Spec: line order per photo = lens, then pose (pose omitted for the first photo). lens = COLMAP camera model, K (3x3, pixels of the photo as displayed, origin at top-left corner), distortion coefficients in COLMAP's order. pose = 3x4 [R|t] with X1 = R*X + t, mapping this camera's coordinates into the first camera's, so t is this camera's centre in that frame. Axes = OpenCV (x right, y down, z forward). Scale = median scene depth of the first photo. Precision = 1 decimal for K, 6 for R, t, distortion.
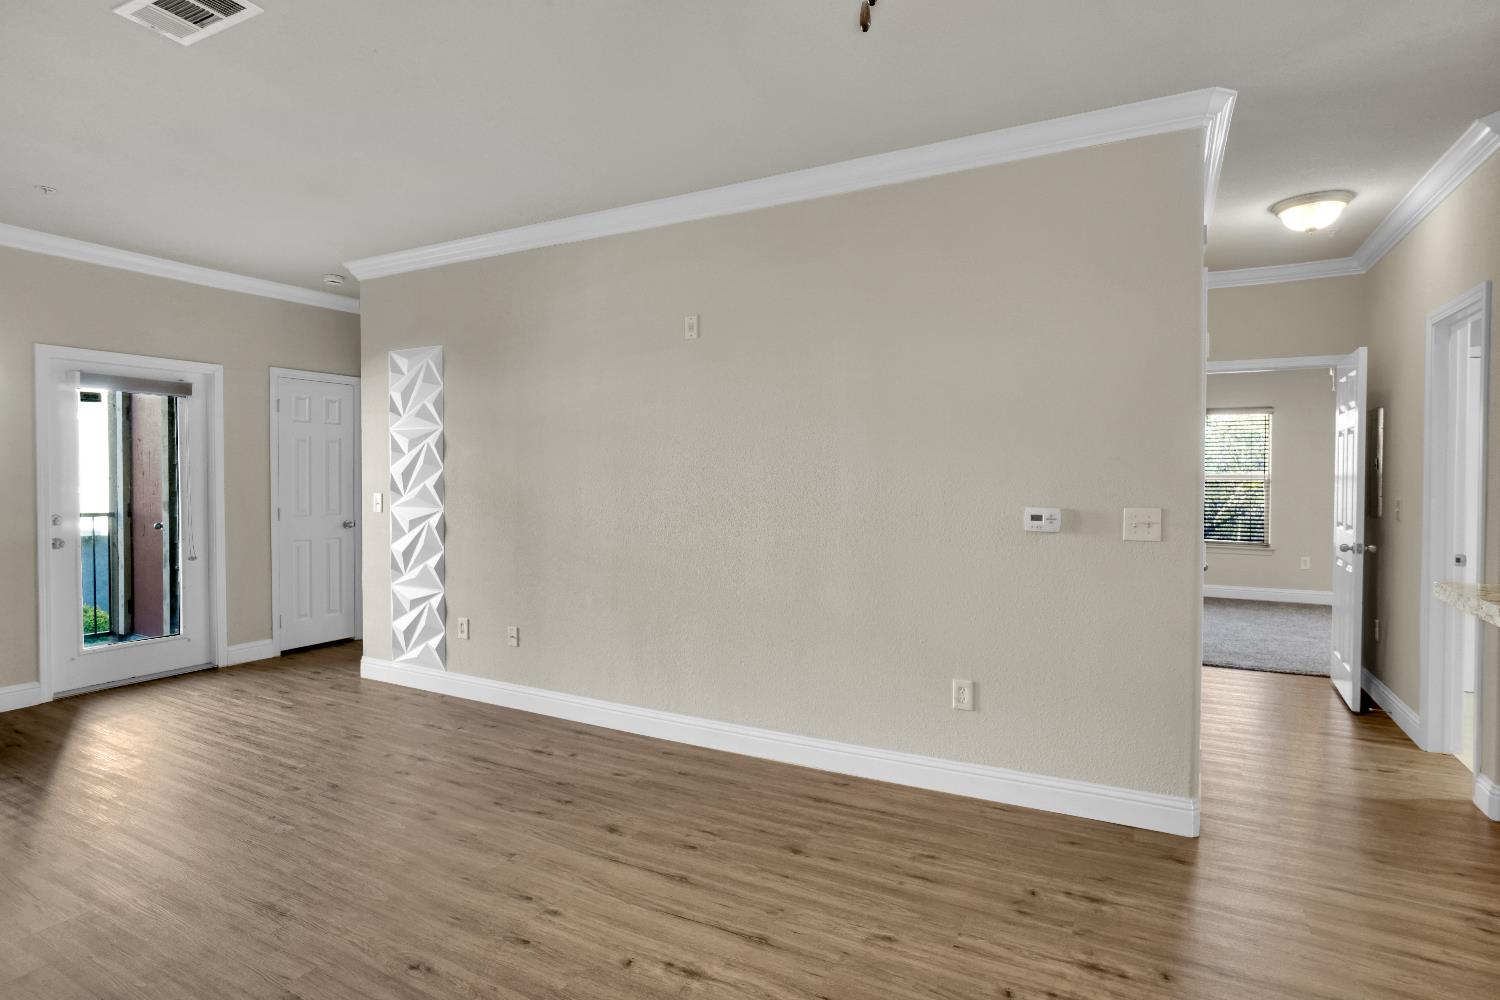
lens RADIAL K [[781.3, 0, 744.0], [0, 781.3, 493.2], [0, 0, 1]] dist [-0.047330, 0.028537]
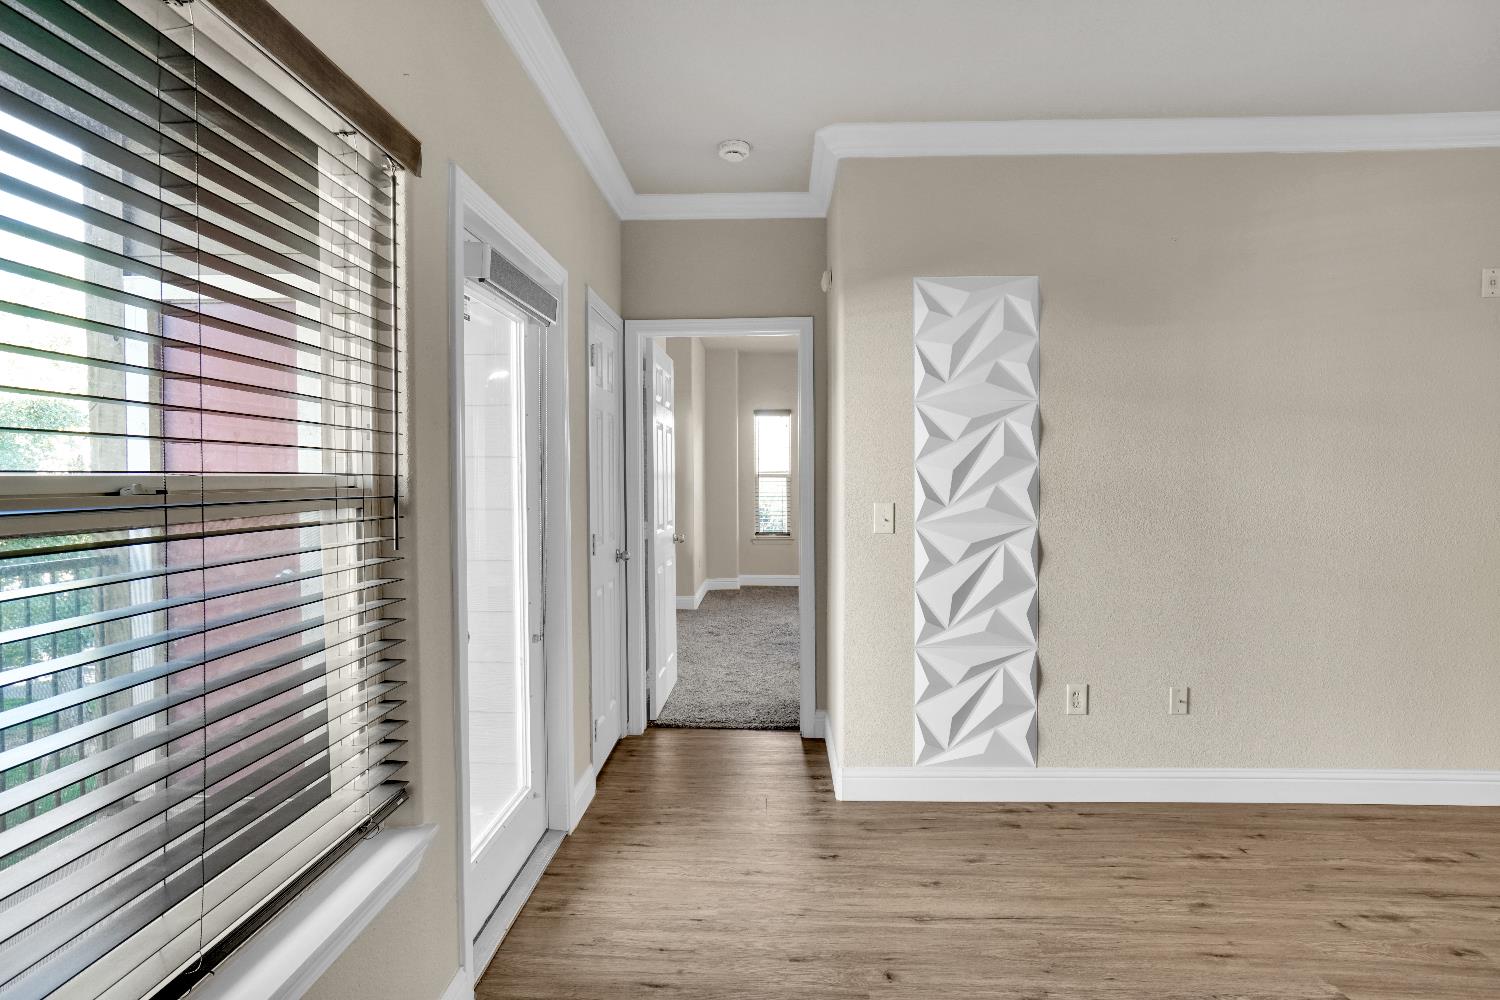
lens RADIAL K [[781.3, 0, 744.0], [0, 781.3, 493.2], [0, 0, 1]] dist [-0.047330, 0.028537]
pose [[0.897264, -0.019524, 0.441062, -1.185407], [0.019296, 0.999801, 0.005005, -0.018981], [-0.441072, 0.004020, 0.897463, 0.676343]]
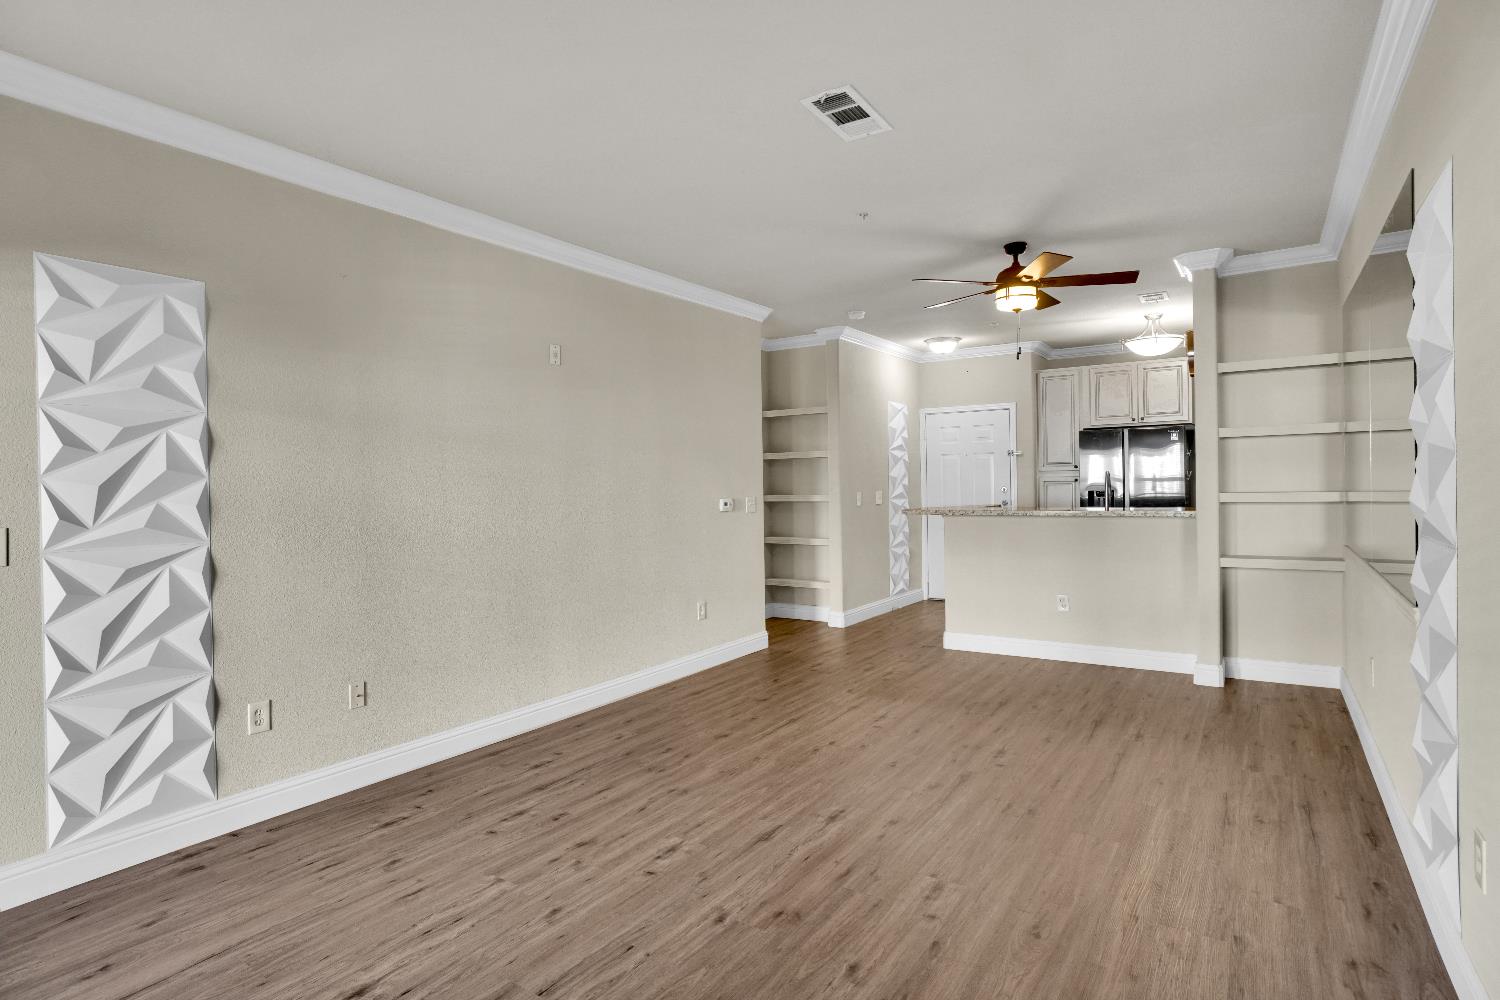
lens RADIAL K [[781.3, 0, 744.0], [0, 781.3, 493.2], [0, 0, 1]] dist [-0.047330, 0.028537]
pose [[0.091971, -0.018328, 0.995593, -1.268892], [0.034870, 0.999277, 0.015174, -0.018872], [-0.995151, 0.033321, 0.092543, 0.667248]]
